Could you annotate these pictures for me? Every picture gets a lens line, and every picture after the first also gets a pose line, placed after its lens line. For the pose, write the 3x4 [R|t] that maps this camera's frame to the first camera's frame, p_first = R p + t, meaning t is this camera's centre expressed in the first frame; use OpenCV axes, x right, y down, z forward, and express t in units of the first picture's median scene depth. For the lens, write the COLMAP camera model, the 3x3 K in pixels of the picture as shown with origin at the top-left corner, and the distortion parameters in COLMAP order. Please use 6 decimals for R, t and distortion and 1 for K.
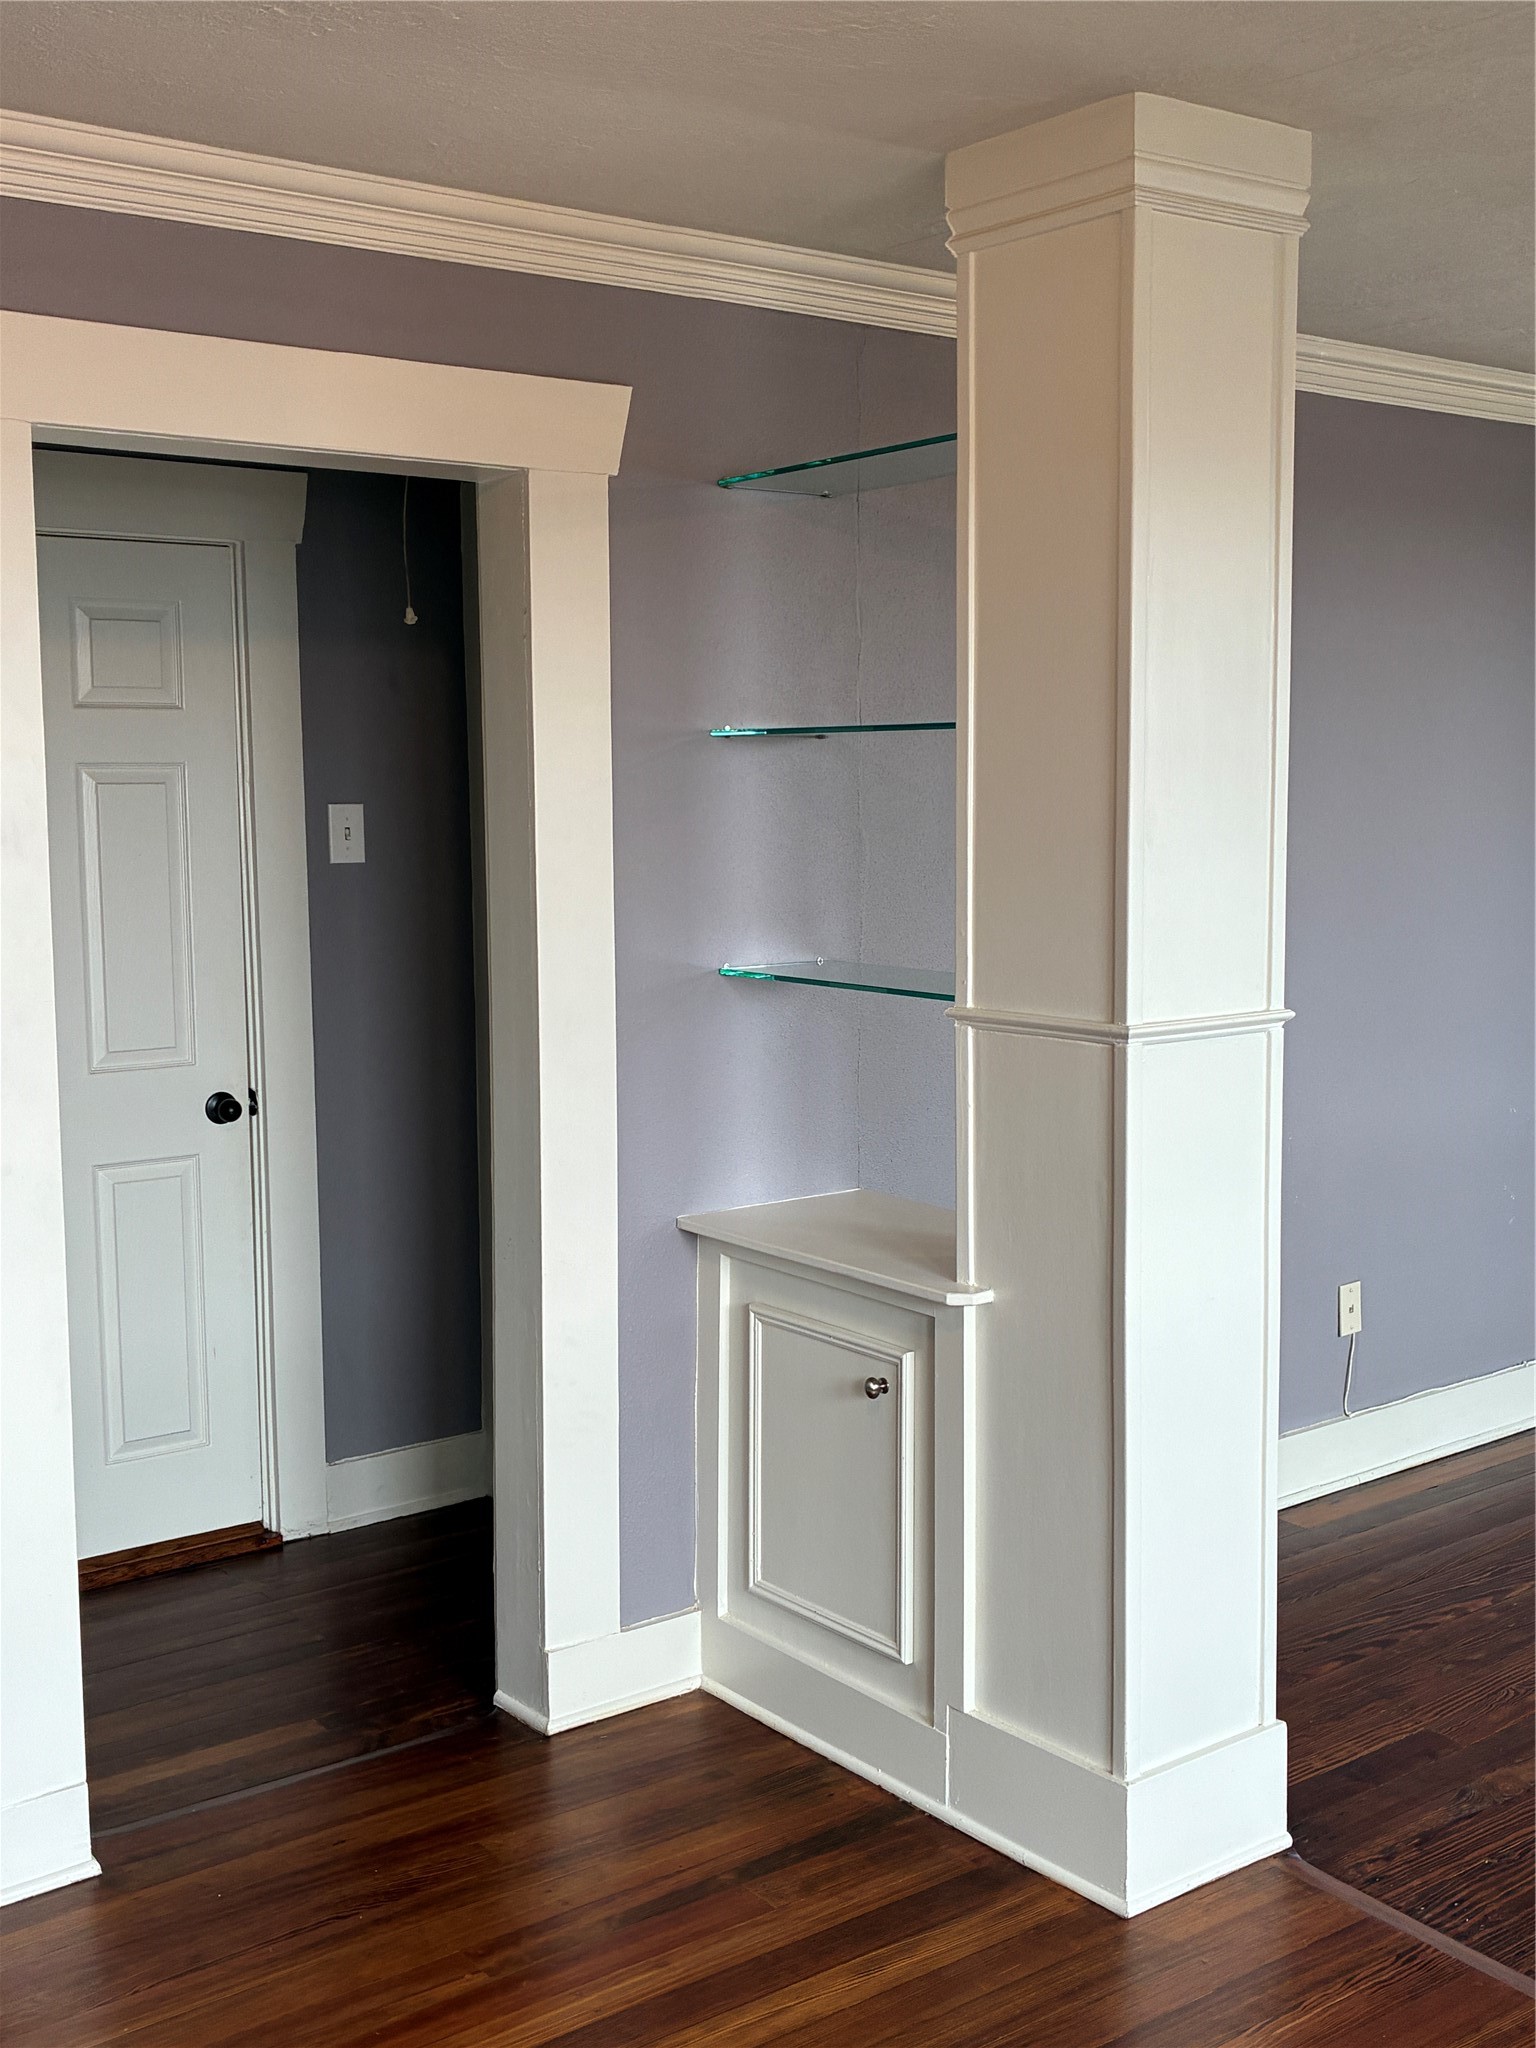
lens RADIAL K [[2196.3, 0, 759.1], [0, 2196.3, 1025.2], [0, 0, 1]] dist [0.105644, -0.184170]
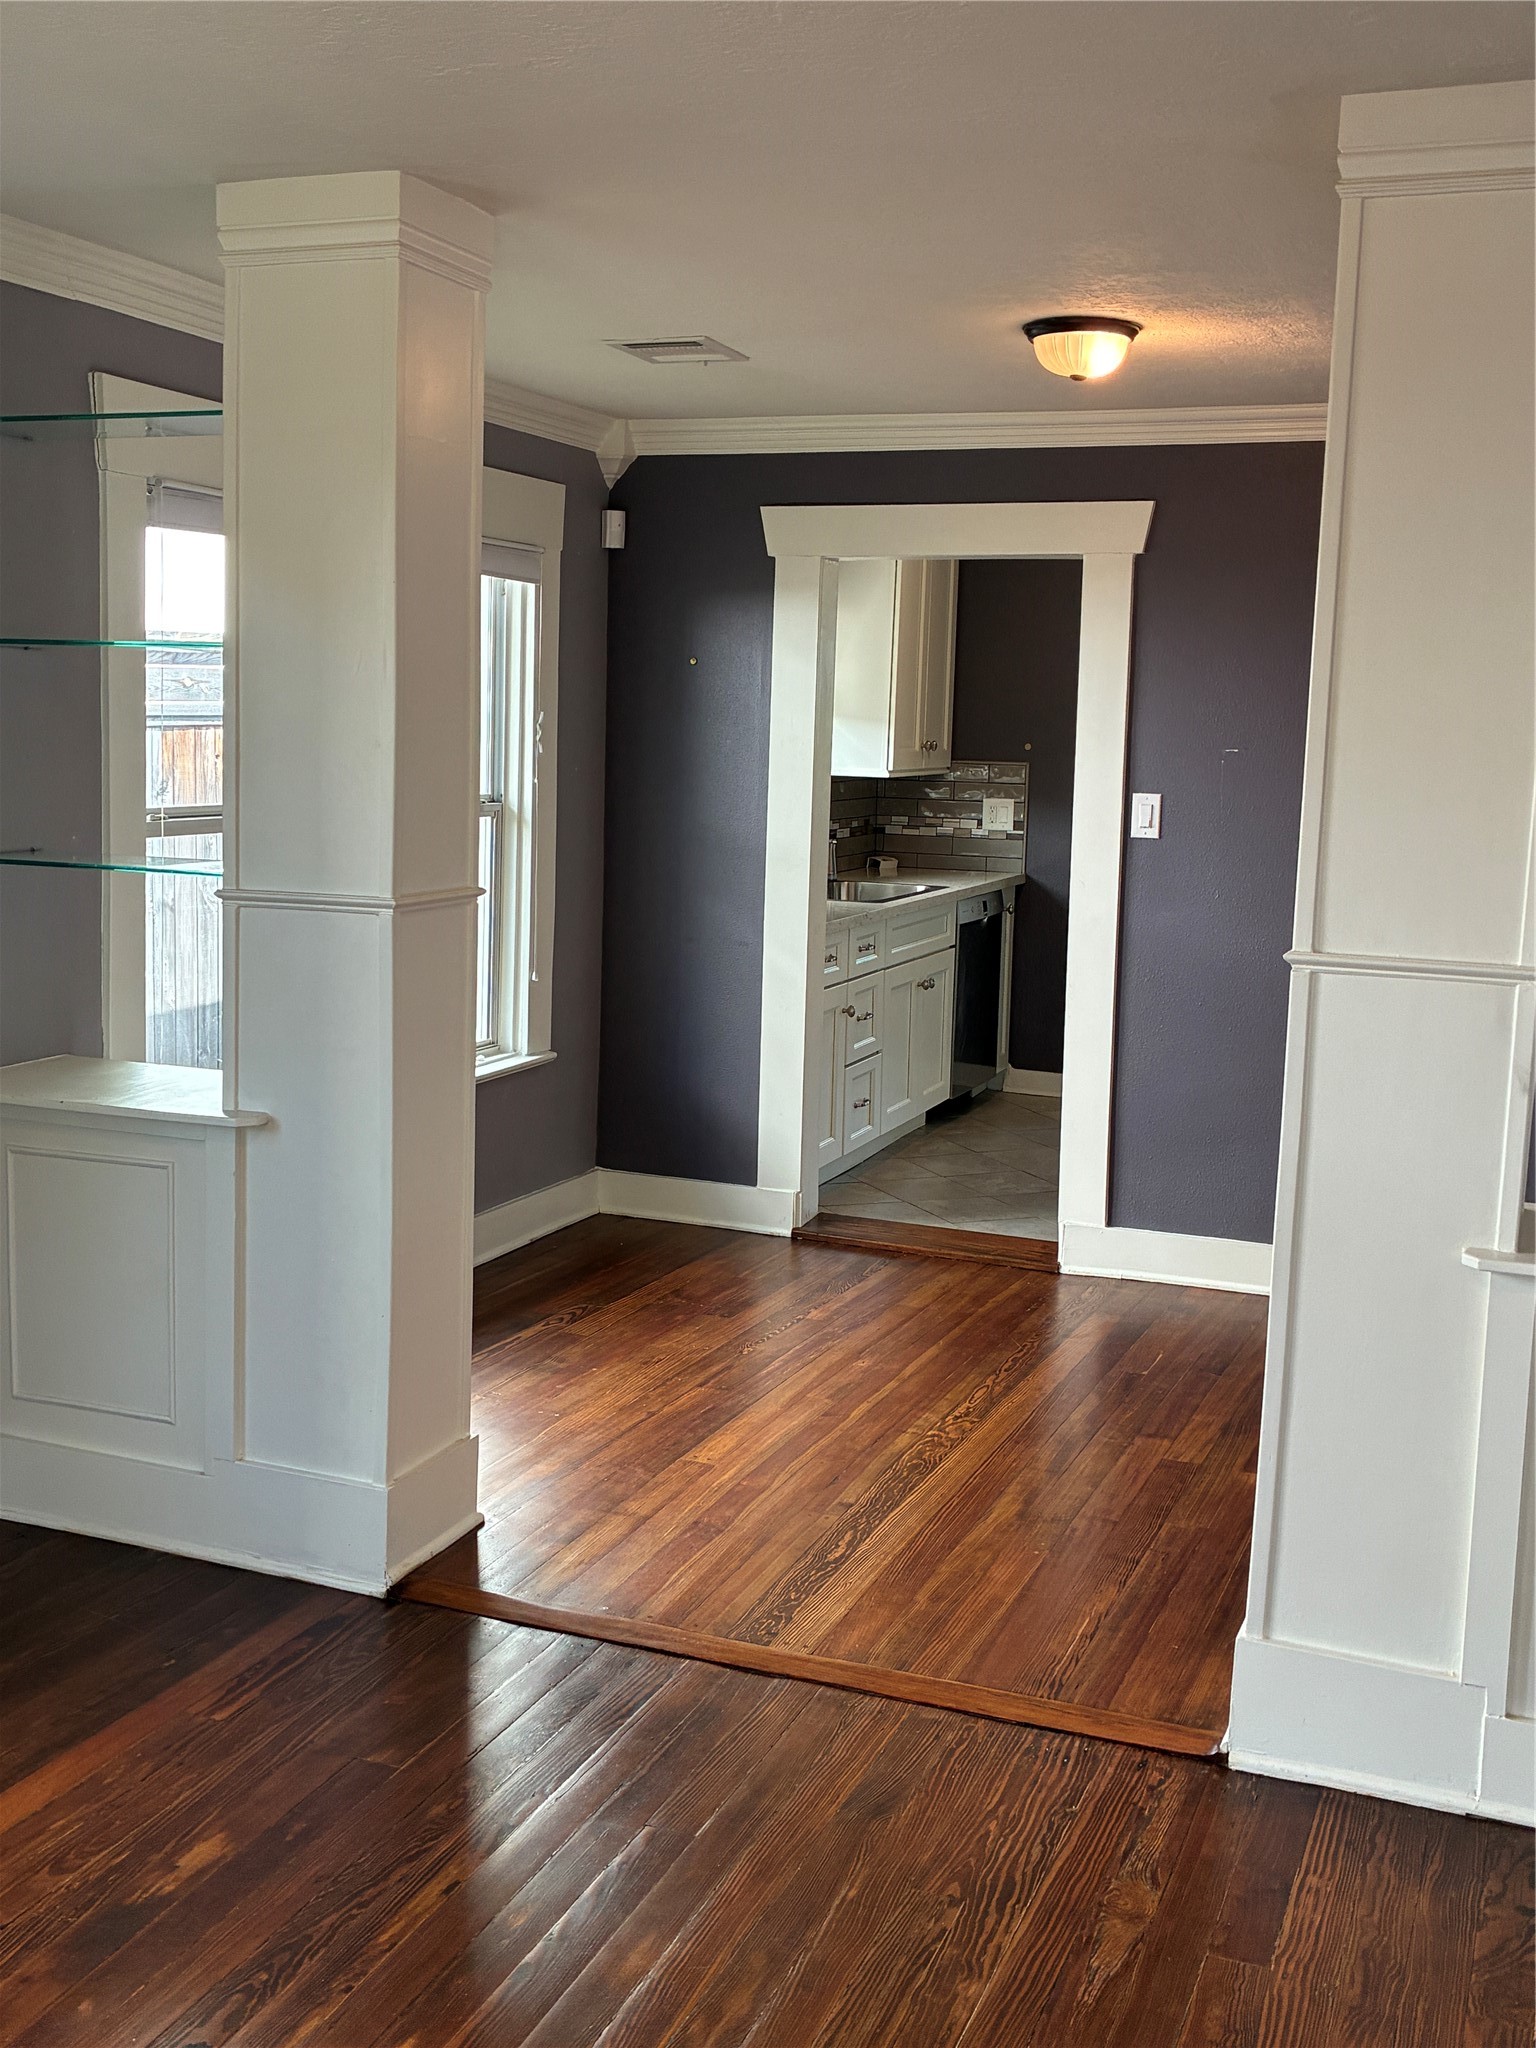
lens RADIAL K [[2196.3, 0, 759.1], [0, 2196.3, 1025.2], [0, 0, 1]] dist [0.105644, -0.184170]
pose [[-0.857804, 0.056952, -0.510811, 0.922826], [-0.076913, 0.968428, 0.237134, -0.190303], [0.508189, 0.242702, -0.826341, 1.639103]]
